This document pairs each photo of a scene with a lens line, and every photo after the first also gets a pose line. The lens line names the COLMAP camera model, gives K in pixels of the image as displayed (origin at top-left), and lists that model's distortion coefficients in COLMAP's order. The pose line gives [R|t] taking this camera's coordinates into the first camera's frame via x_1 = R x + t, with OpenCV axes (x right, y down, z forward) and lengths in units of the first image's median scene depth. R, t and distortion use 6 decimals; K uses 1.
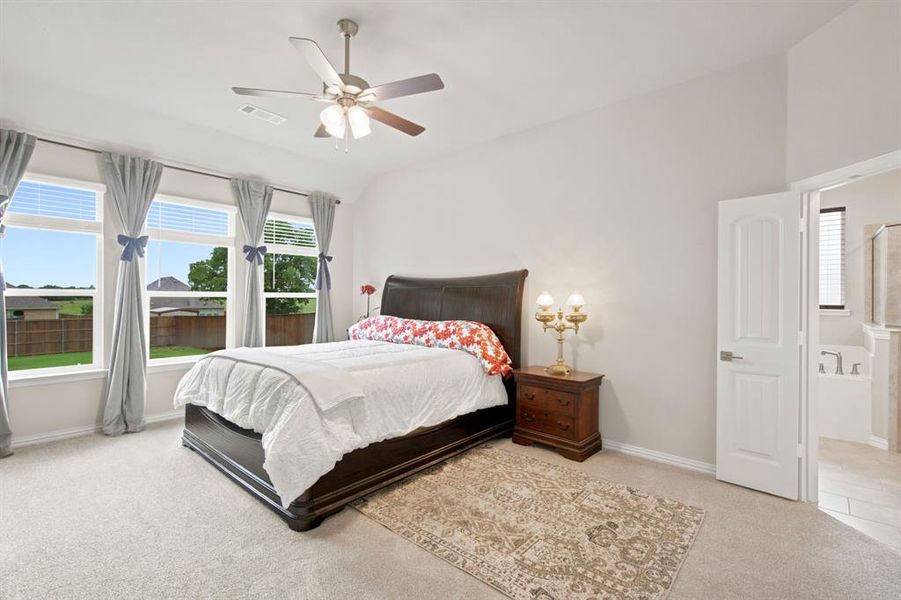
lens RADIAL K [[414.5, 0, 450.5], [0, 414.5, 300.0], [0, 0, 1]] dist [-0.000950, -0.000115]
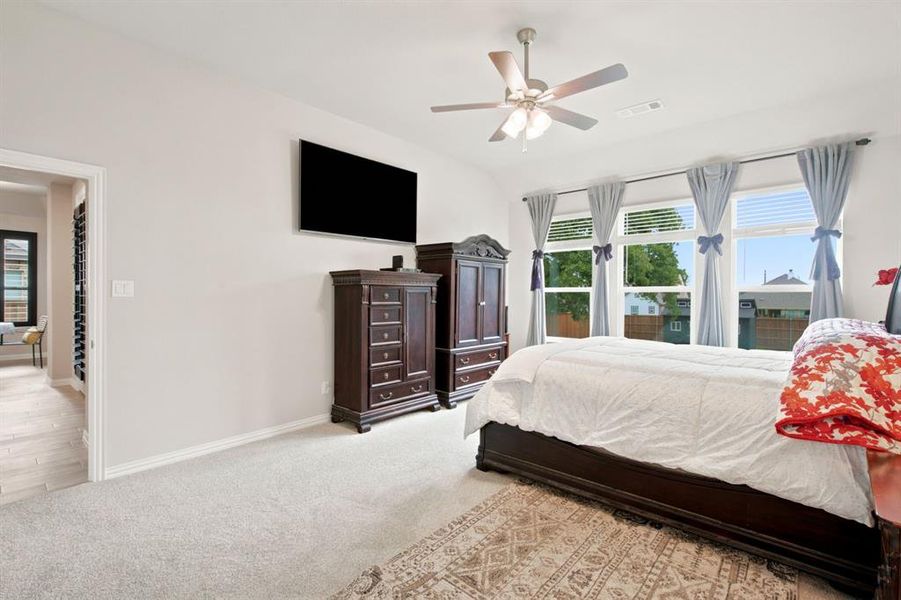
lens RADIAL K [[414.5, 0, 450.5], [0, 414.5, 300.0], [0, 0, 1]] dist [-0.000950, -0.000115]
pose [[-0.014754, 0.001902, -0.999889, 0.650741], [-0.009384, 0.999954, 0.002041, 0.021967], [0.999847, 0.009414, -0.014735, 0.645030]]
